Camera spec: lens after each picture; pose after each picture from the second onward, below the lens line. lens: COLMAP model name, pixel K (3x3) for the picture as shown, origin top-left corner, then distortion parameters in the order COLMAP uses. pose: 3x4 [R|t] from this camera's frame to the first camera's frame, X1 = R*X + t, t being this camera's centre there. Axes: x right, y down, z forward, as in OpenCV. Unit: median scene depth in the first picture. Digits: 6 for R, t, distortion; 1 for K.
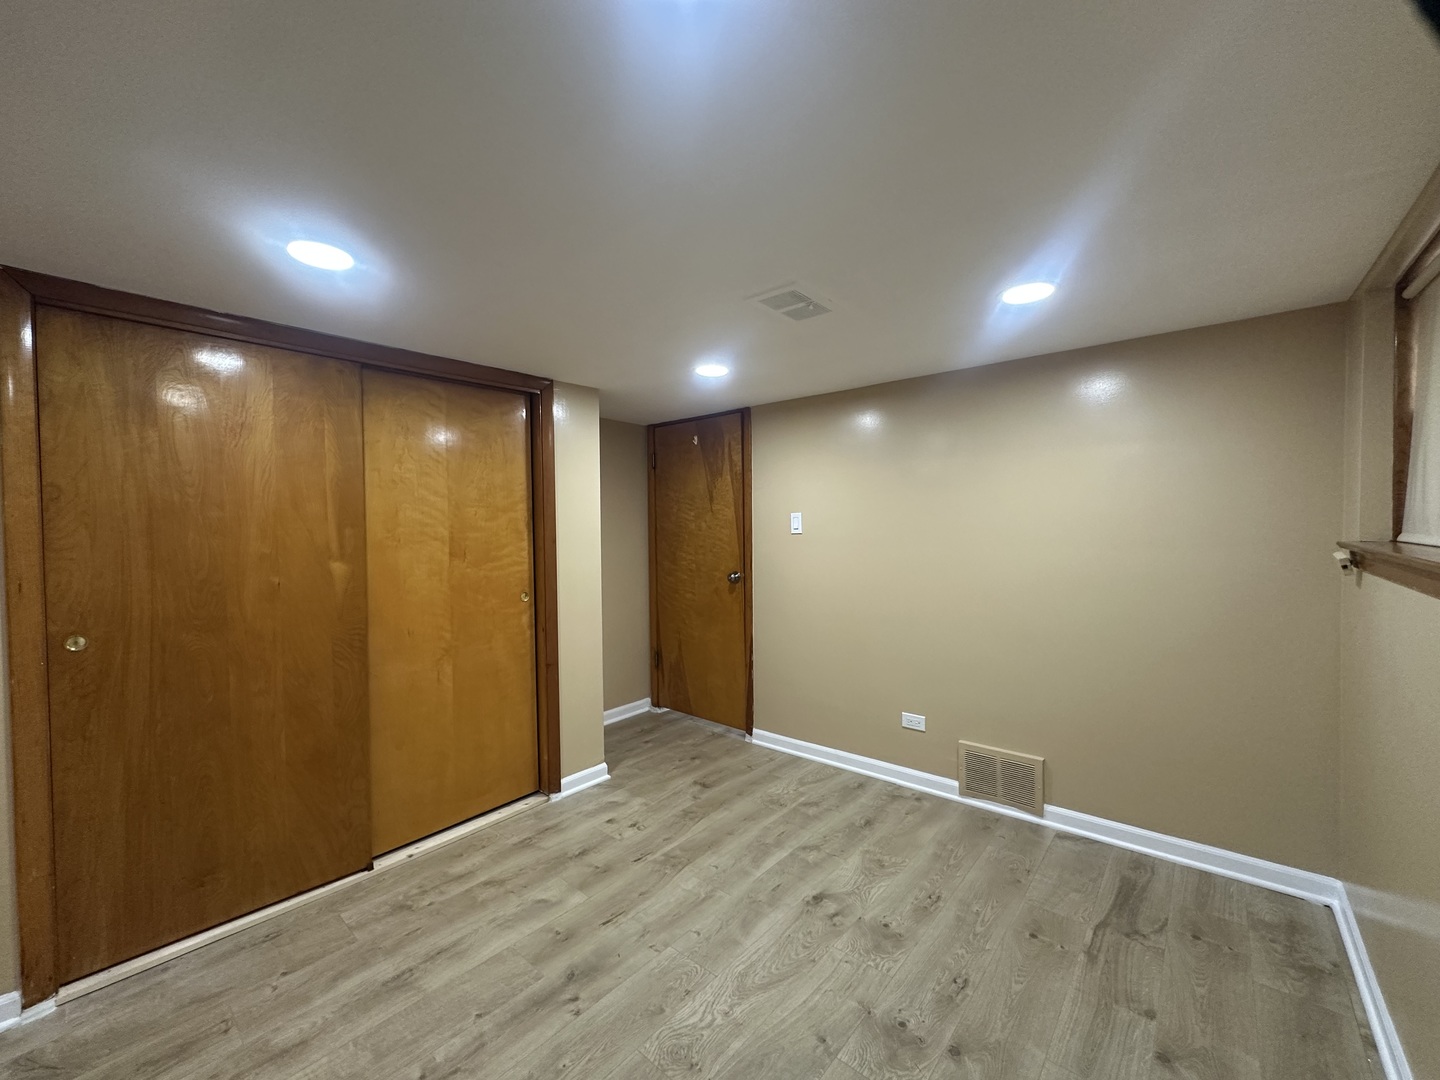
lens RADIAL K [[571.8, 0, 720.0], [0, 571.8, 540.0], [0, 0, 1]] dist [-0.001608, 0.000604]
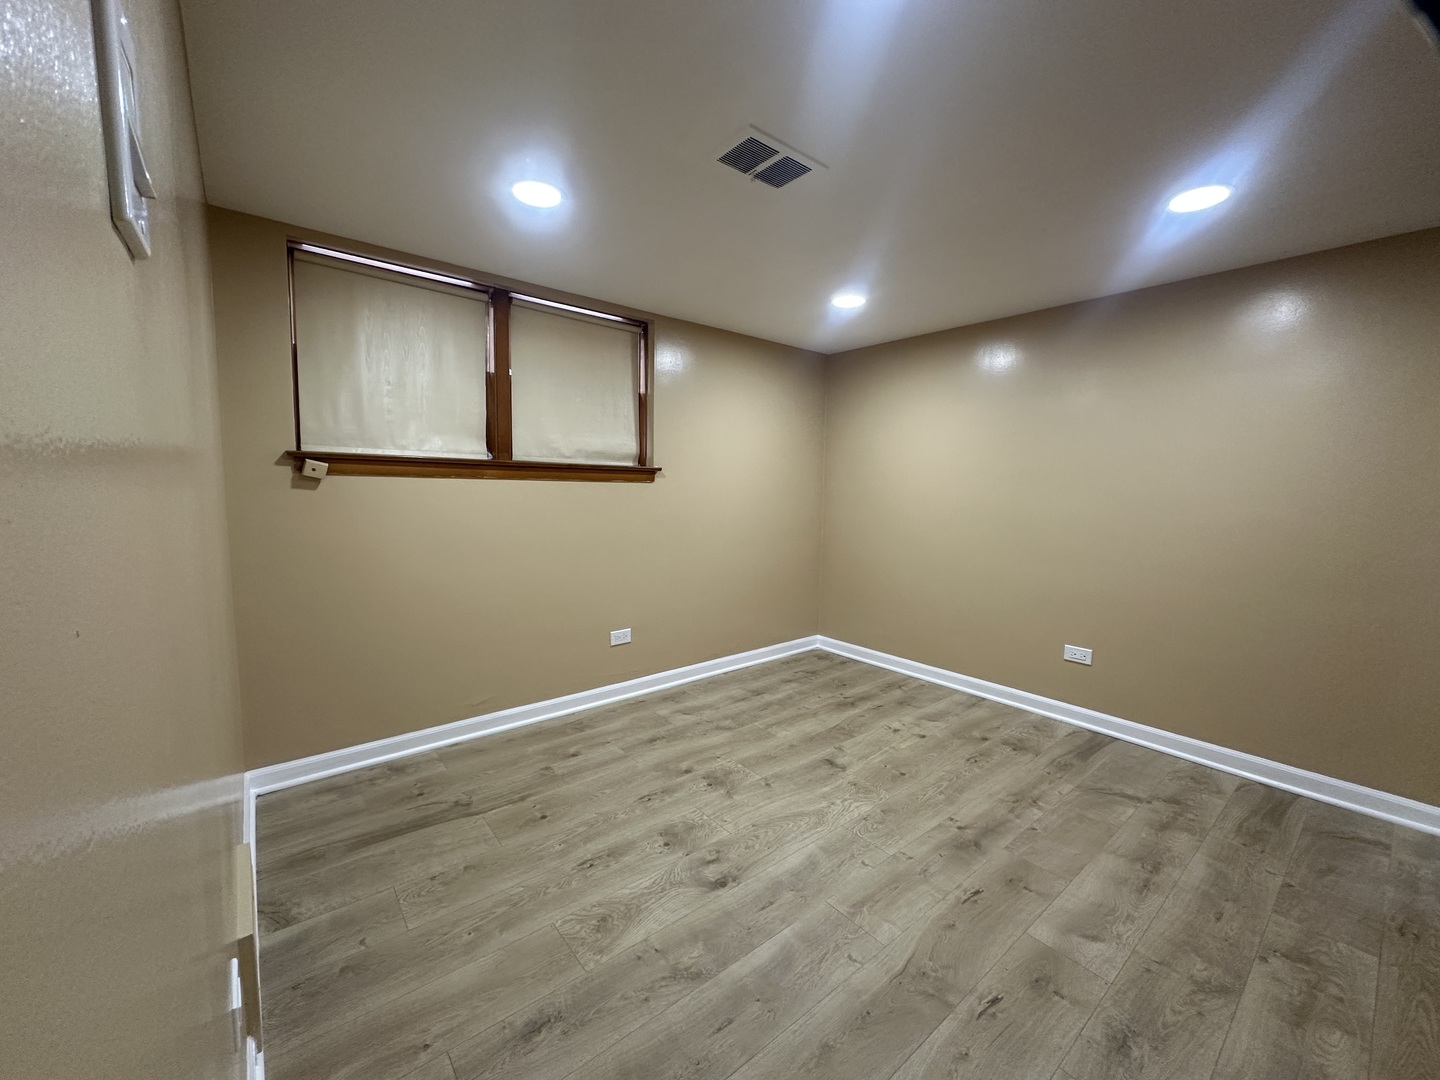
lens RADIAL K [[571.8, 0, 720.0], [0, 571.8, 540.0], [0, 0, 1]] dist [-0.001608, 0.000604]
pose [[-0.984547, -0.018365, 0.174154, 0.039701], [0.002124, 0.993161, 0.116738, 0.045006], [-0.175107, 0.115304, -0.977774, 1.829308]]
